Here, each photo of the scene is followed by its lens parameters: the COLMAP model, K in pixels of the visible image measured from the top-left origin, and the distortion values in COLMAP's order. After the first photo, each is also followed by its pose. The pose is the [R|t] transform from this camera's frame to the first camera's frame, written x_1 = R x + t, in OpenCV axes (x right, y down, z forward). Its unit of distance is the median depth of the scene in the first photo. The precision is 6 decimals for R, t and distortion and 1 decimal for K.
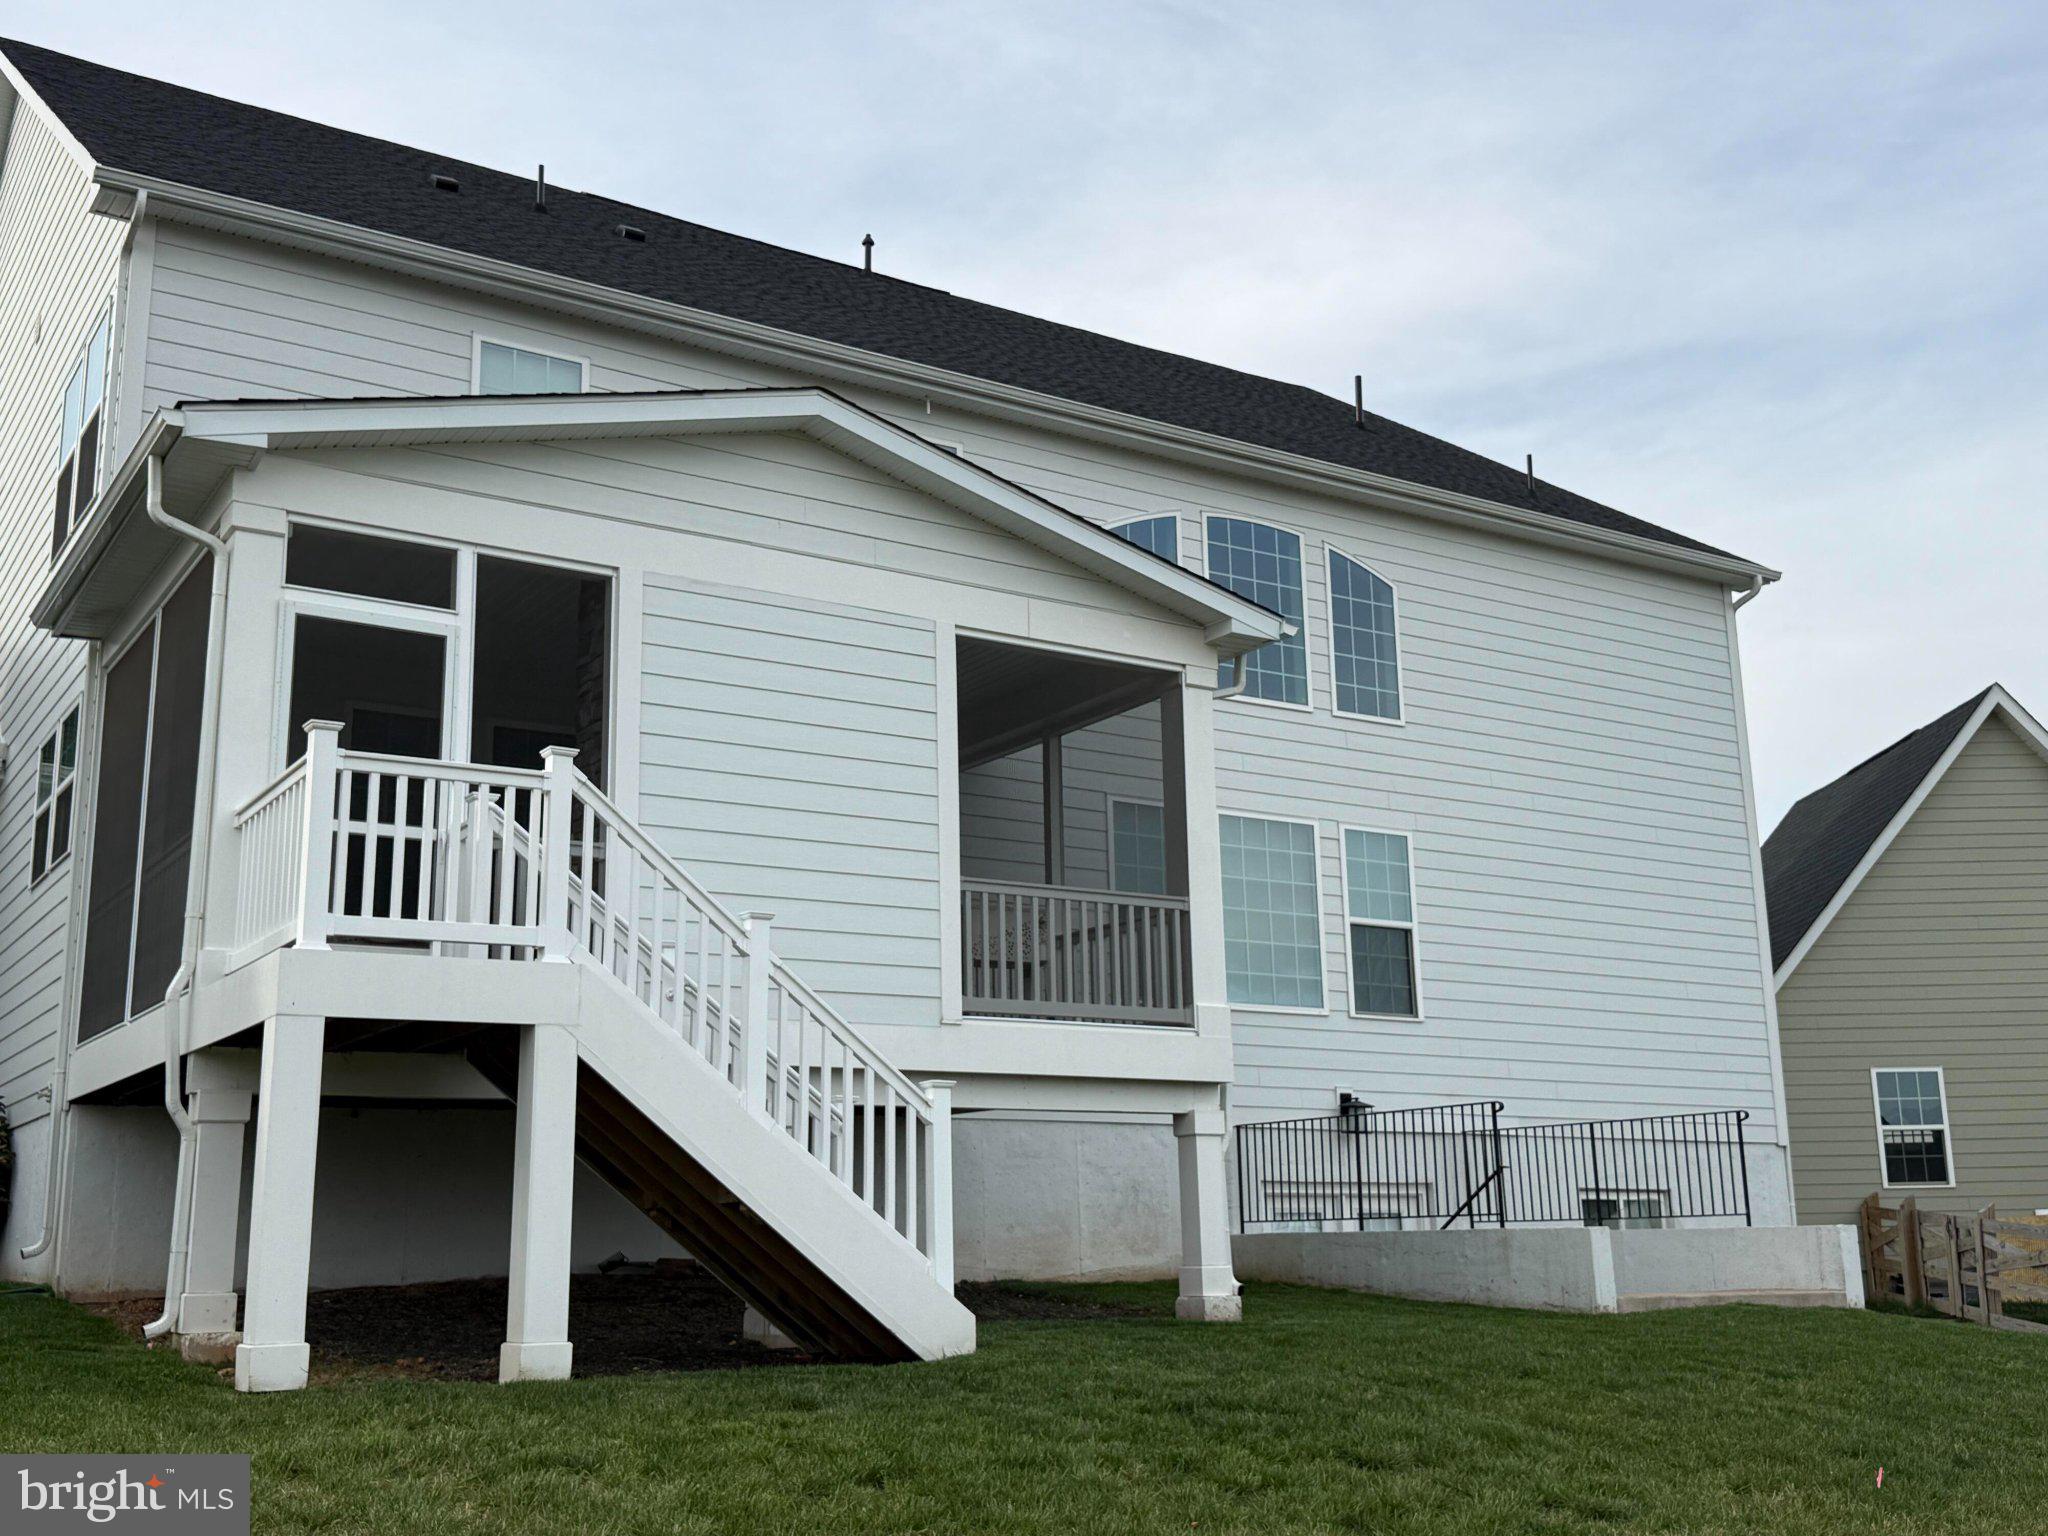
lens RADIAL K [[2137.8, 0, 1026.6], [0, 2137.8, 773.5], [0, 0, 1]] dist [0.113182, 0.000000]
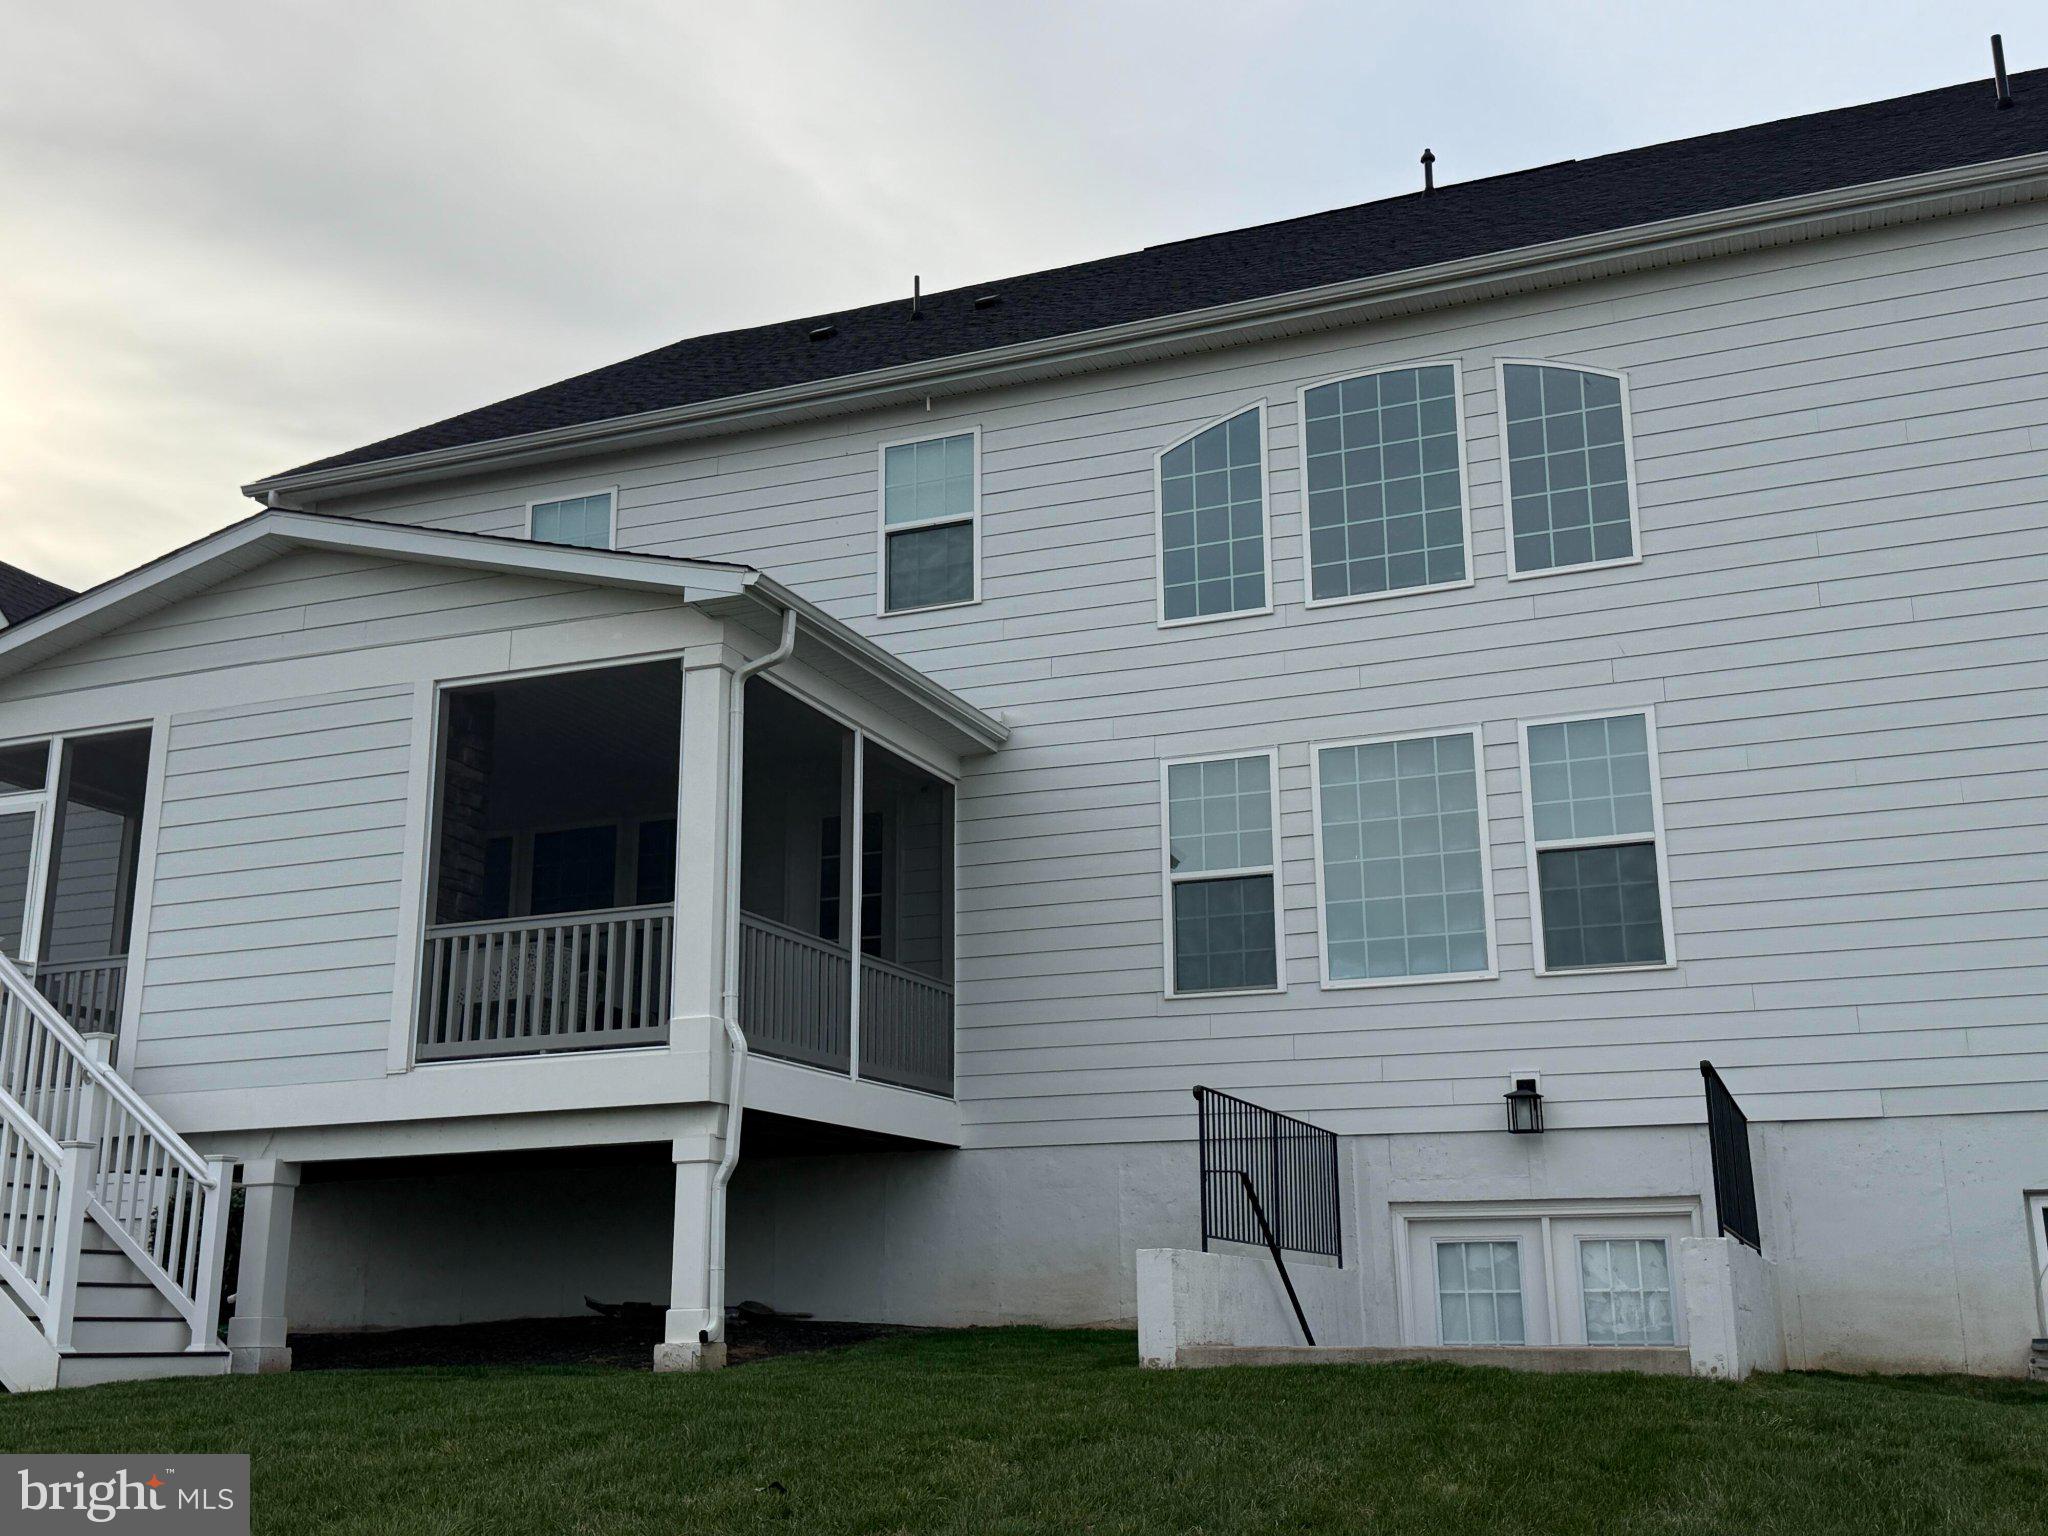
lens RADIAL K [[2137.8, 0, 1025.4], [0, 2137.8, 764.5], [0, 0, 1]] dist [0.113182, 0.000000]
pose [[0.581404, -0.198169, -0.789112, 0.646551], [0.177965, 0.977373, -0.114325, 0.095015], [0.793913, -0.073966, 0.603516, 0.413094]]
